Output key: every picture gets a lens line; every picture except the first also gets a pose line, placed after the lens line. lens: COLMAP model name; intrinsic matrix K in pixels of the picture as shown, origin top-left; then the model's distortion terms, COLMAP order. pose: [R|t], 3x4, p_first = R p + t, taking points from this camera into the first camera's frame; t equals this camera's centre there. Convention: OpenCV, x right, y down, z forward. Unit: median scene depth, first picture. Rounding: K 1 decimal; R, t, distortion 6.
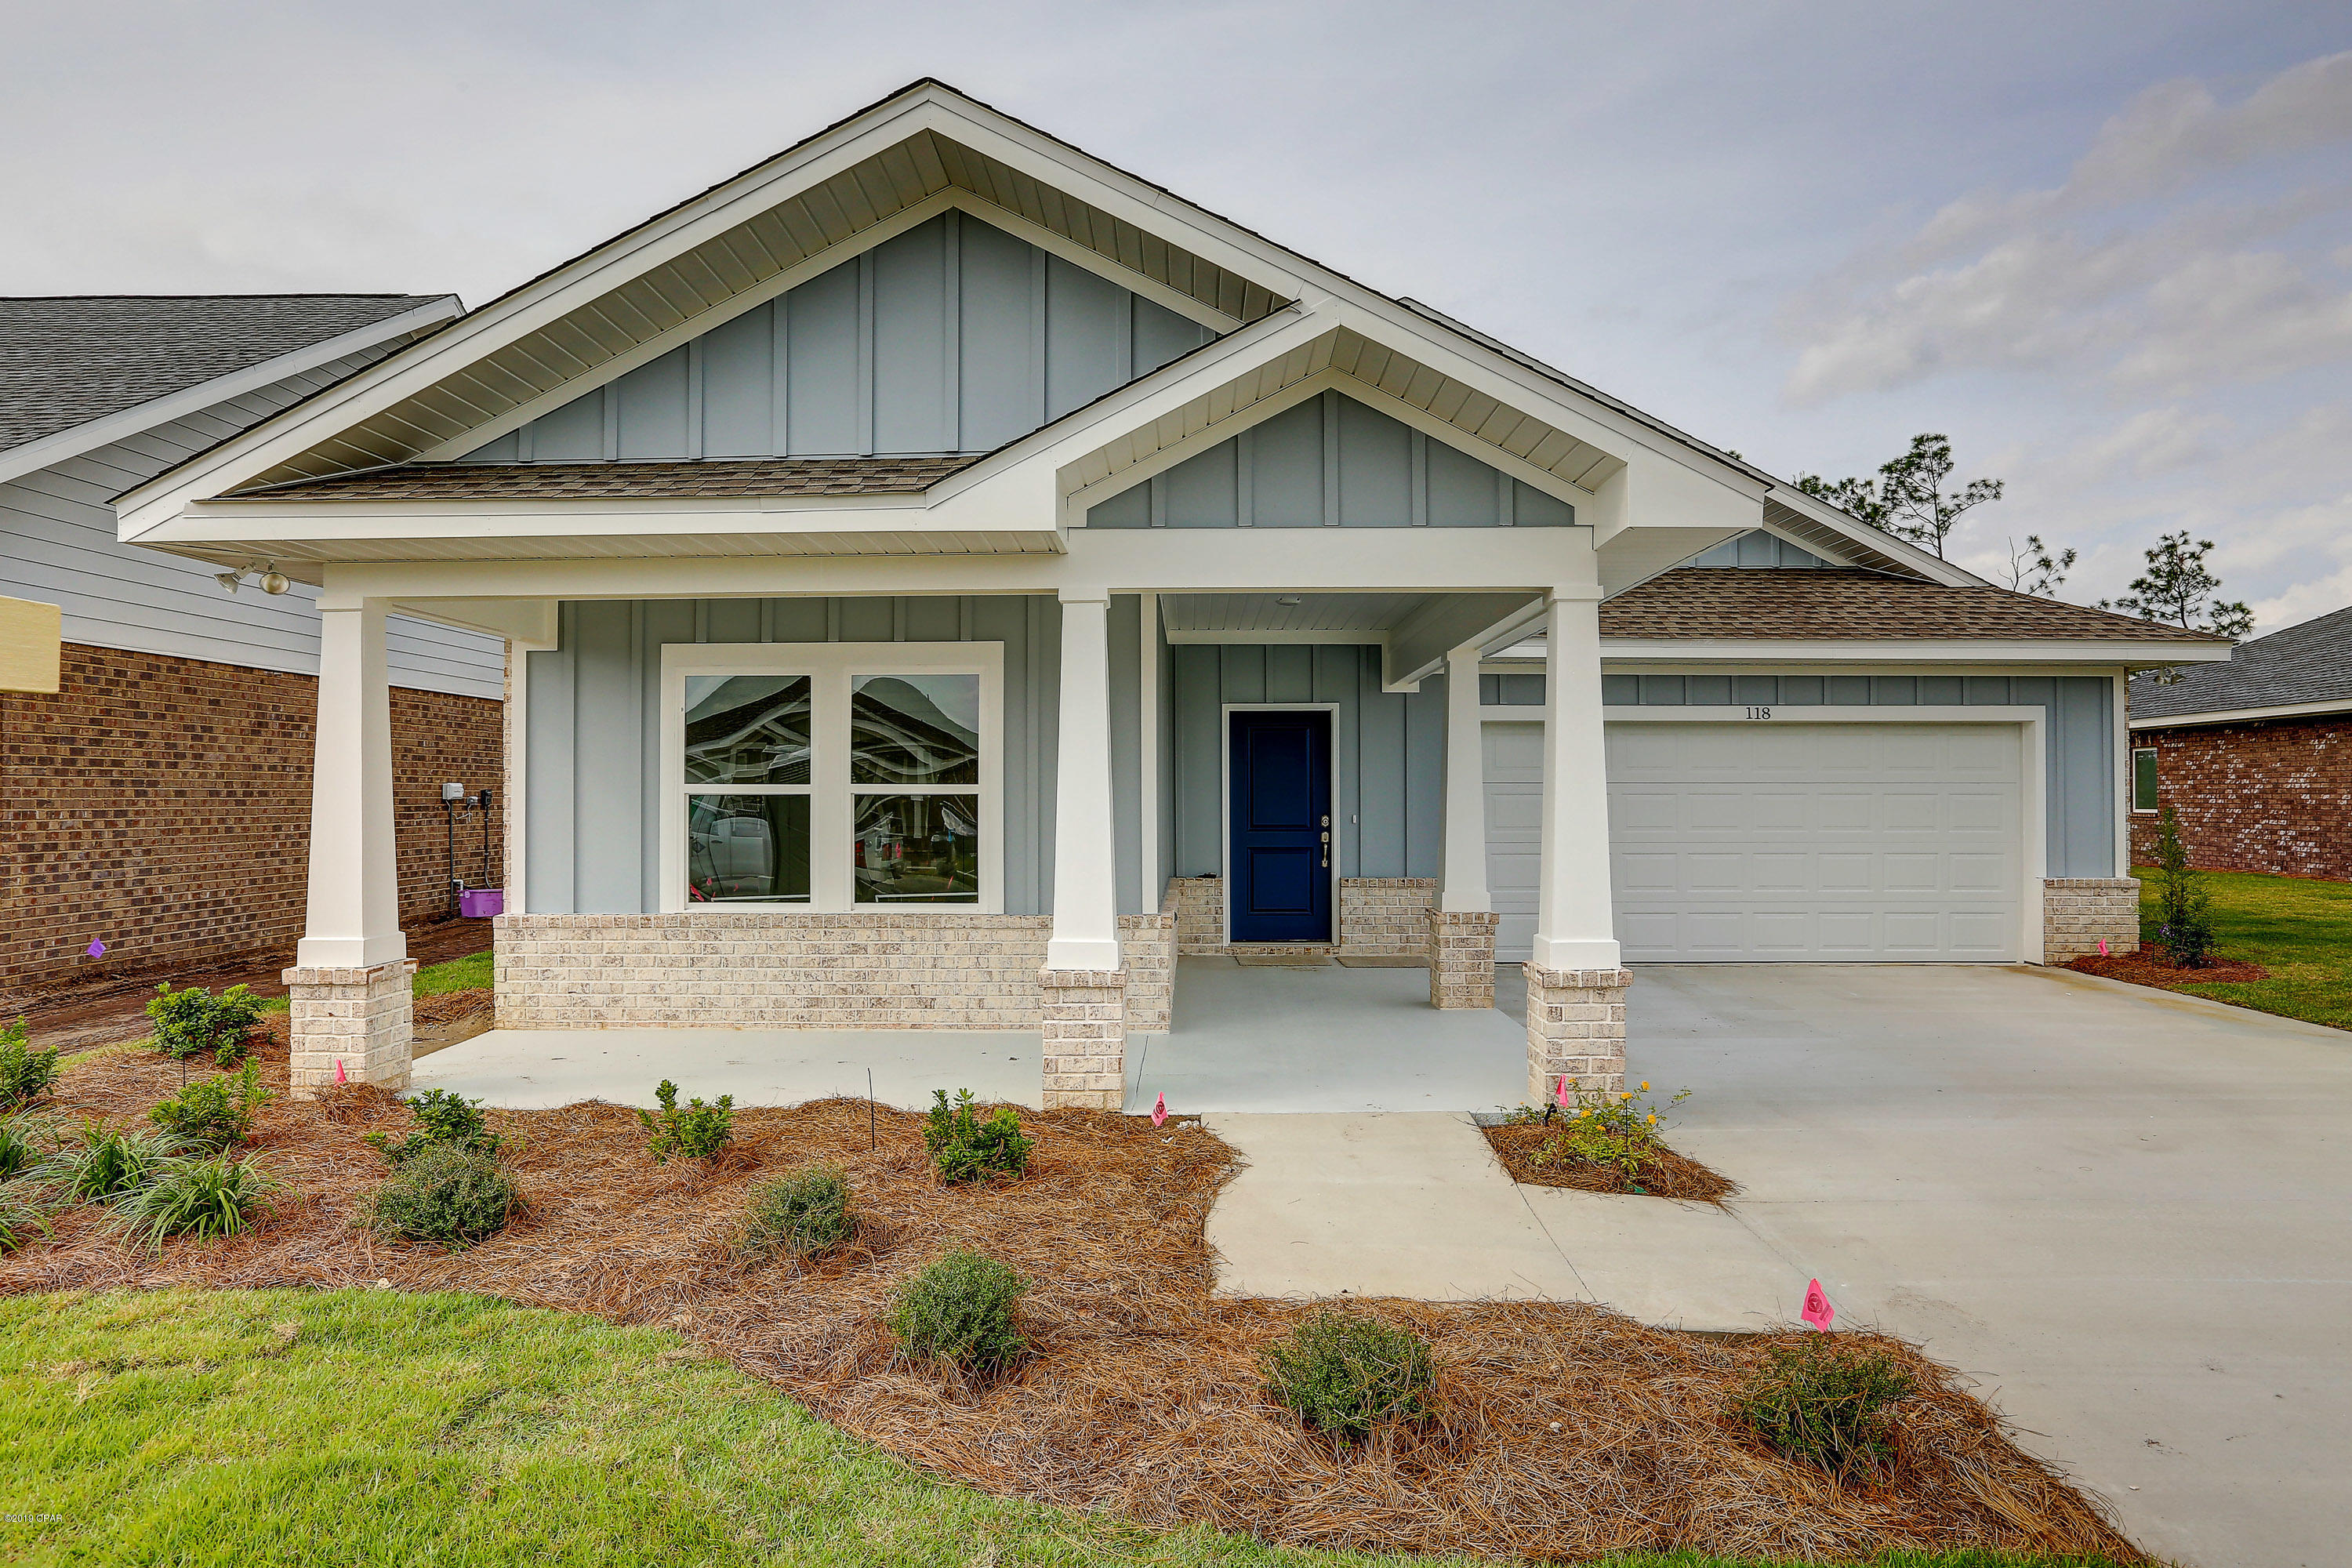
lens RADIAL K [[1320.0, 0, 1168.6], [0, 1320.0, 794.0], [0, 0, 1]] dist [-0.027255, 0.001218]
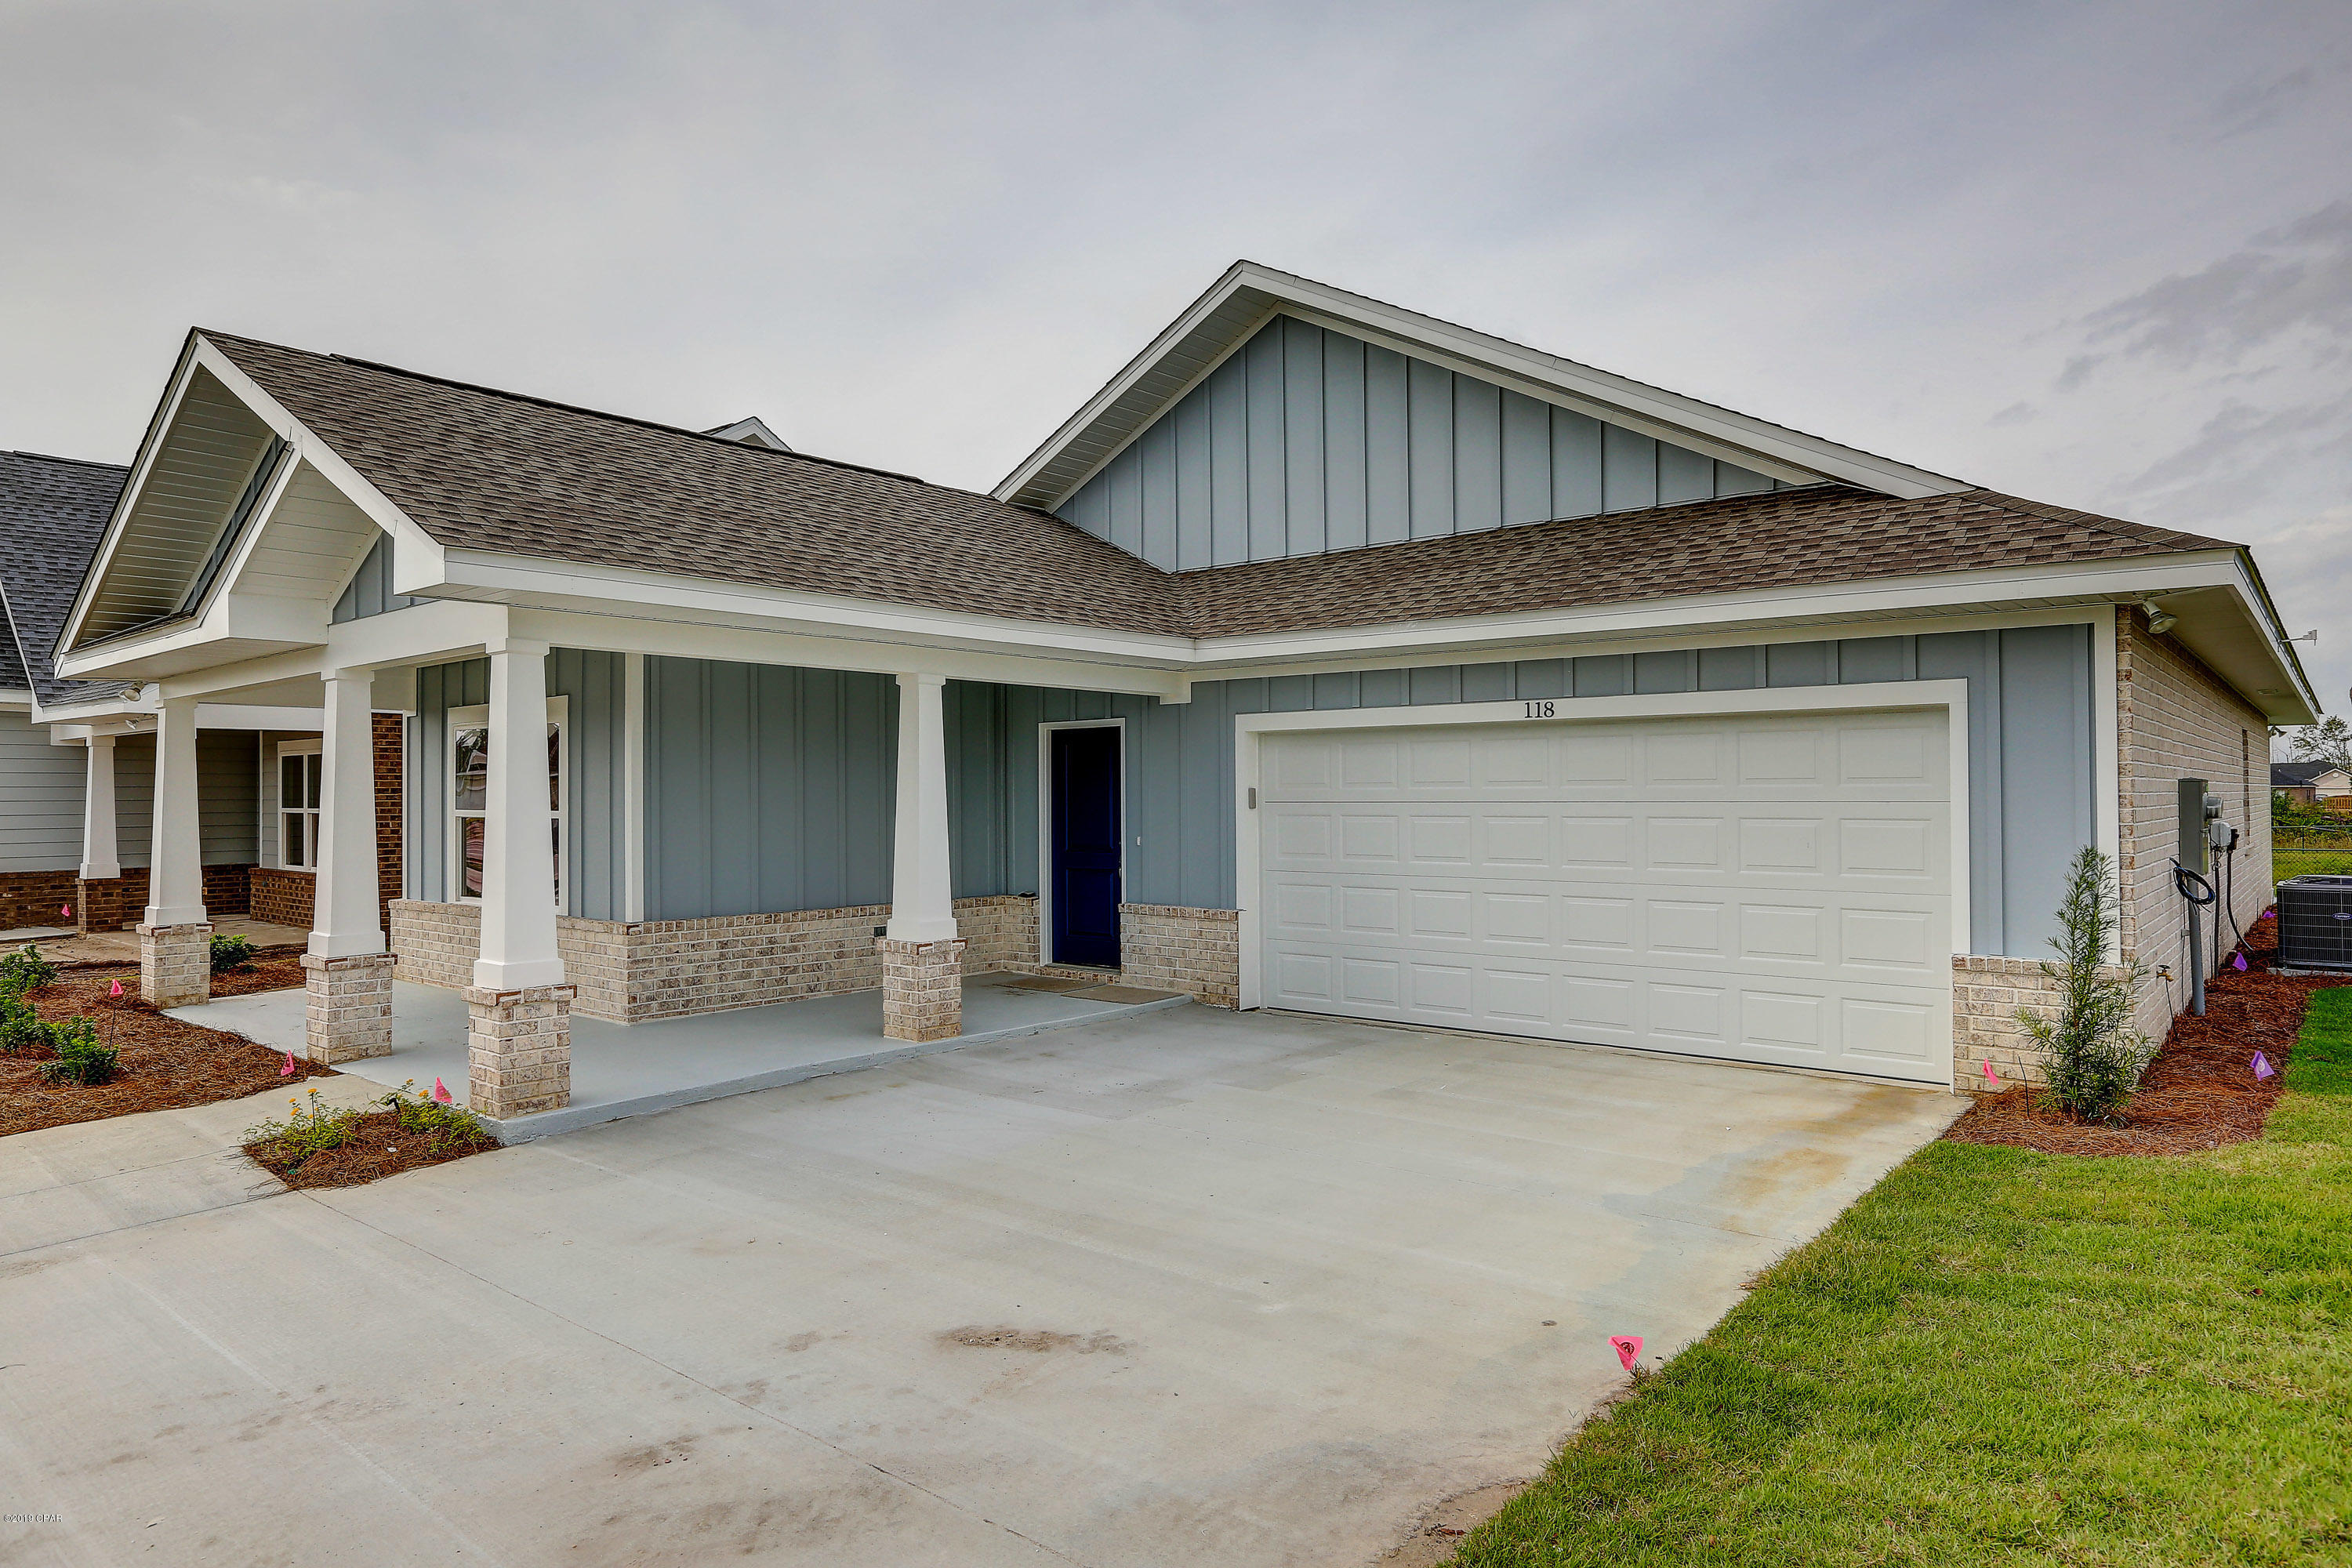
lens RADIAL K [[1448.3, 0, 1174.3], [0, 1448.3, 794.0], [0, 0, 1]] dist [0.003654, 0.003115]
pose [[0.766803, -0.004171, -0.641870, 1.191375], [0.004839, 0.999988, -0.000717, -0.019780], [0.641865, -0.002556, 0.766814, 0.326622]]
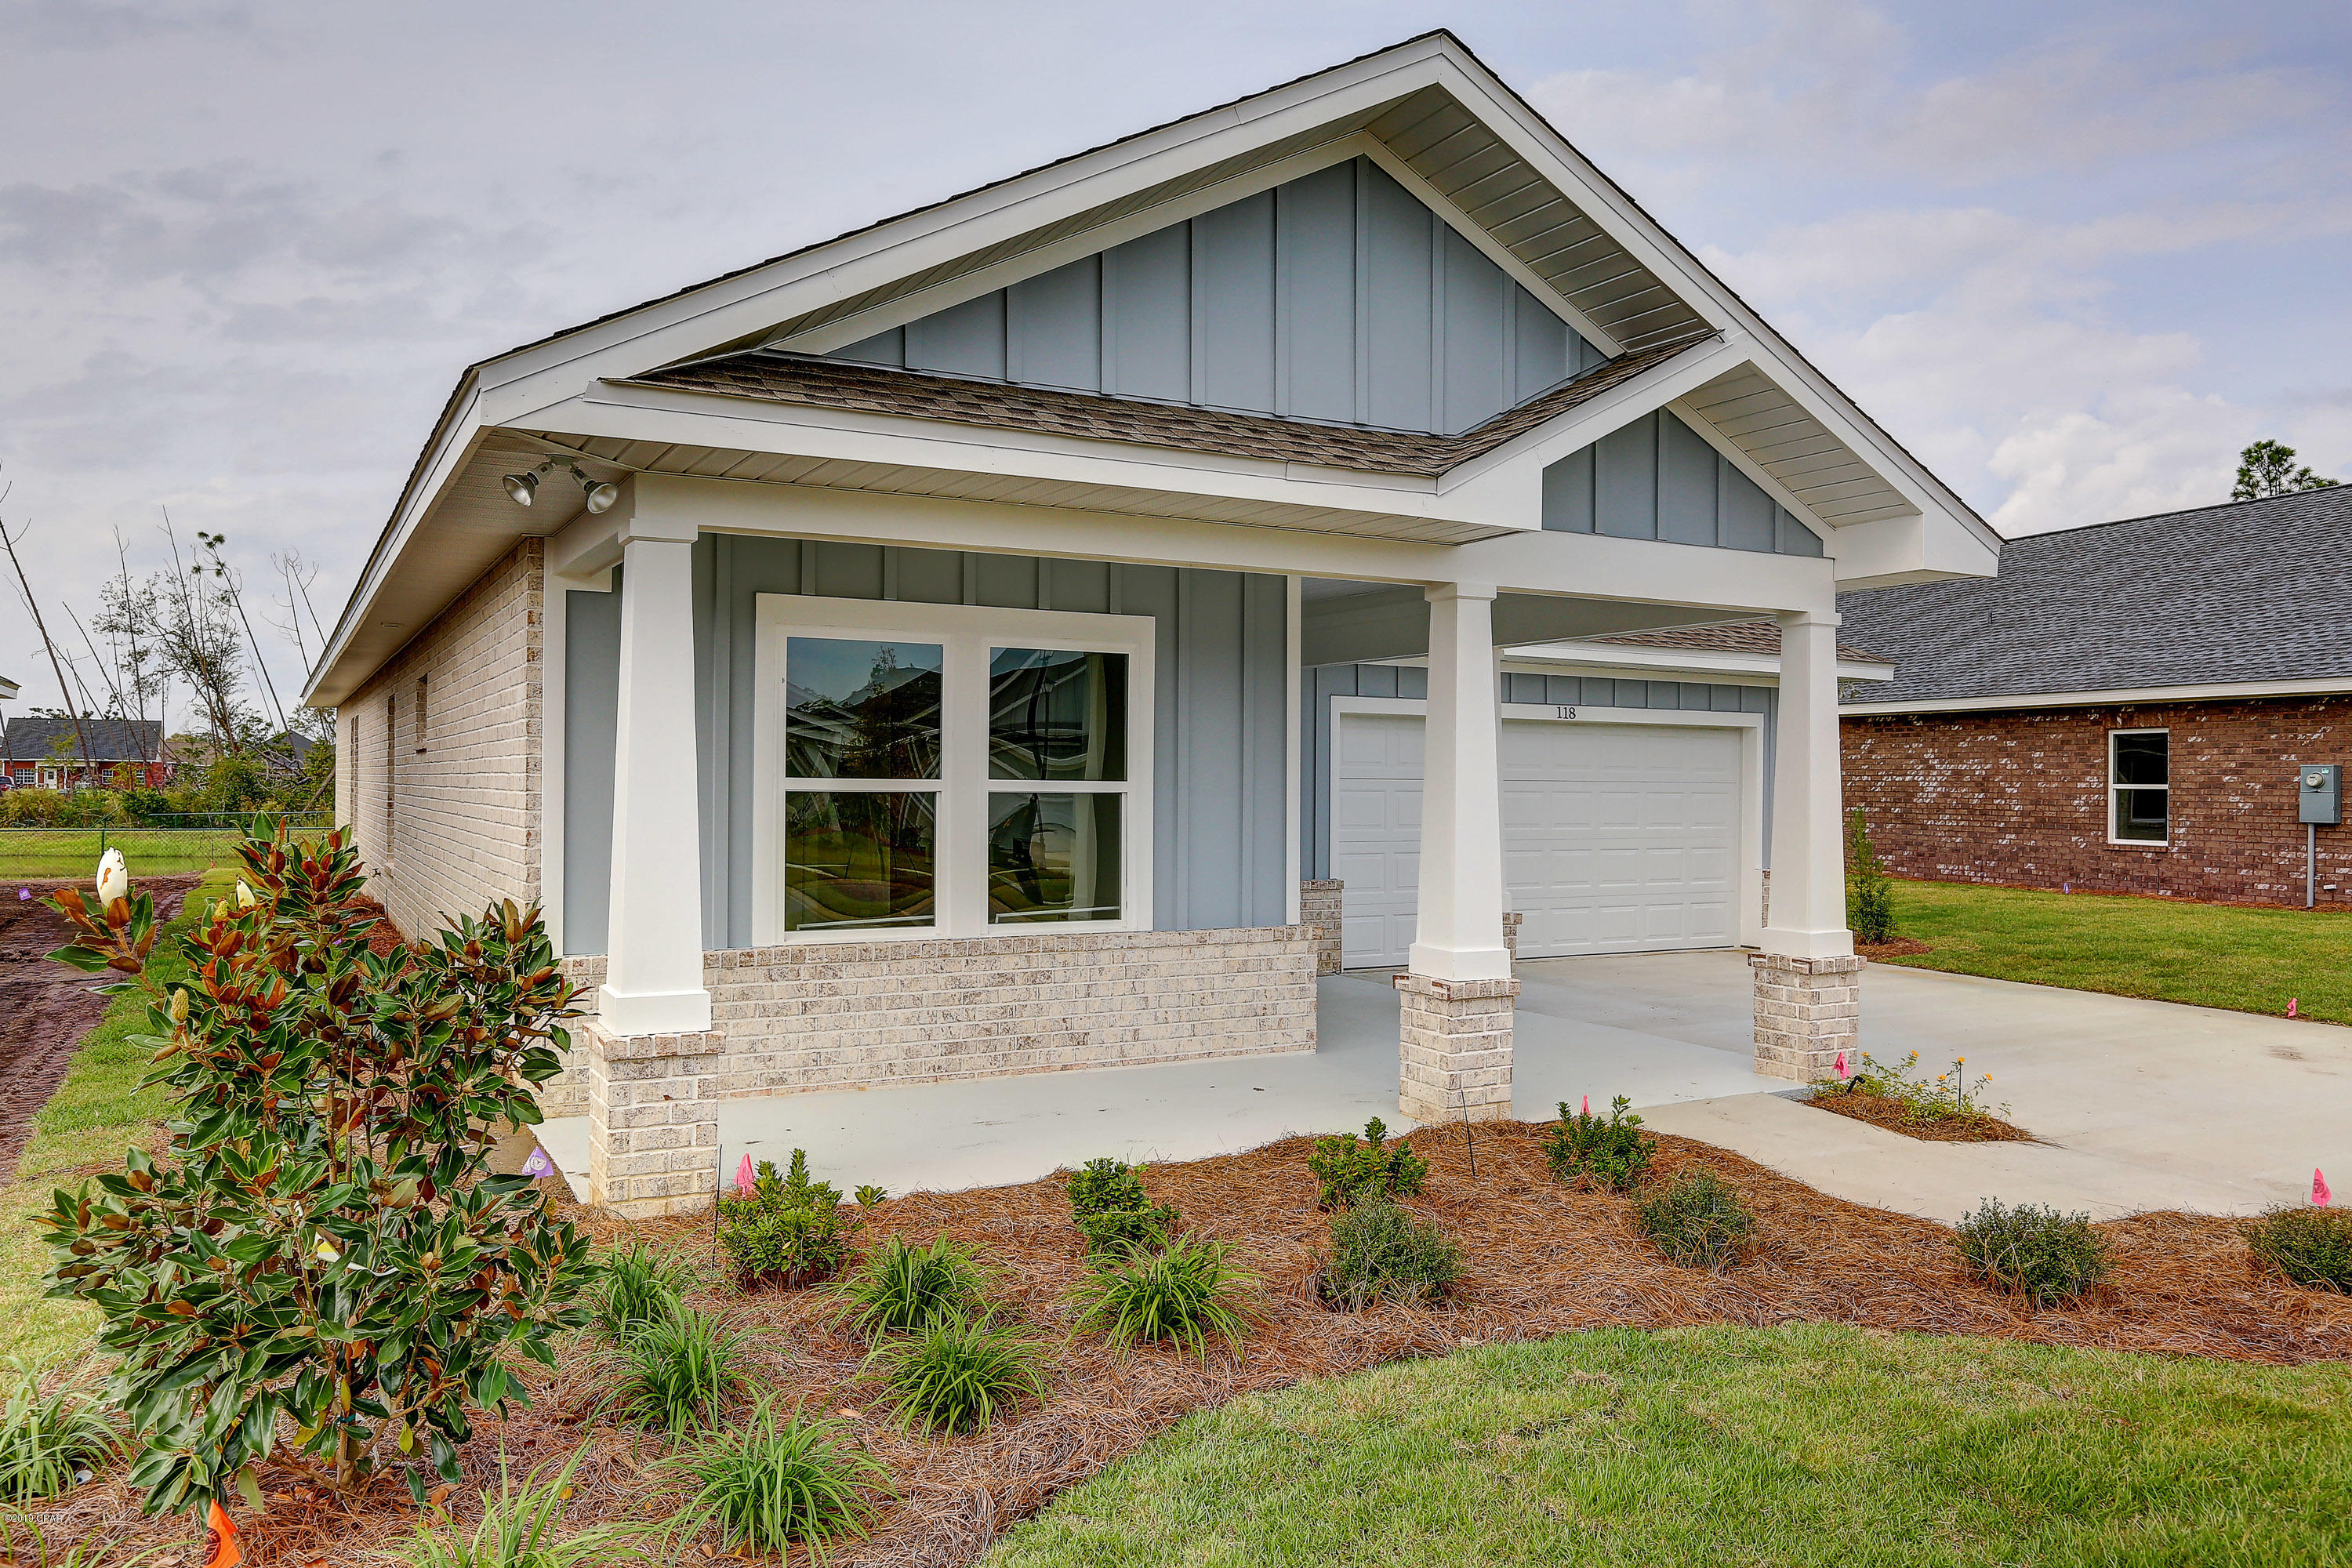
lens RADIAL K [[1647.4, 0, 1183.2], [0, 1647.4, 783.4], [0, 0, 1]] dist [-0.000091, 0.013859]
pose [[0.866231, 0.007699, 0.499584, -0.654827], [-0.009317, 0.999956, 0.000743, -0.006980], [-0.499557, -0.005299, 0.866265, 0.050245]]
